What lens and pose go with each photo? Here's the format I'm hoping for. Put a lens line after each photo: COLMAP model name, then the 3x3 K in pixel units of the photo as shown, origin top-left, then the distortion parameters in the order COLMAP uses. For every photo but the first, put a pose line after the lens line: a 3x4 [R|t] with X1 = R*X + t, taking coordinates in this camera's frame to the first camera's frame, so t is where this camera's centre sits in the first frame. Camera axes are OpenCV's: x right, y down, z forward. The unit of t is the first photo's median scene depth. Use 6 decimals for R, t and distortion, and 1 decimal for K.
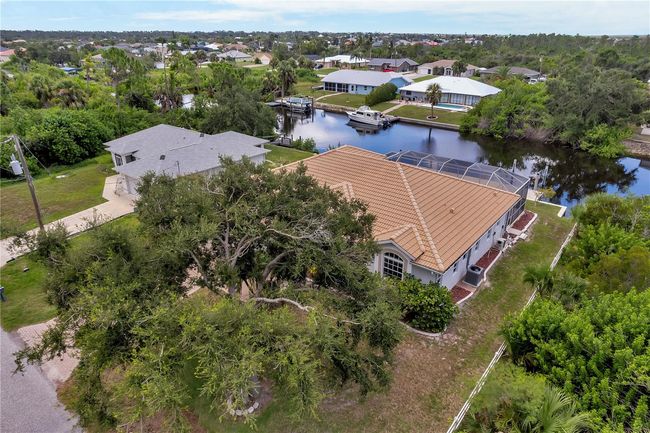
lens RADIAL K [[417.5, 0, 325.0], [0, 417.5, 216.5], [0, 0, 1]] dist [-0.043635, 0.001626]
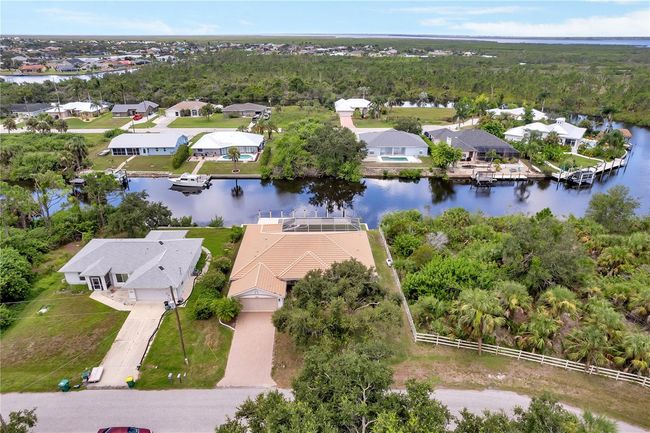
lens RADIAL K [[417.5, 0, 325.0], [0, 417.5, 216.5], [0, 0, 1]] dist [-0.043635, 0.001626]
pose [[0.764693, -0.255768, 0.591462, -0.345923], [0.260584, 0.962199, 0.079182, -0.127409], [-0.589357, 0.093576, 0.802435, -0.223809]]
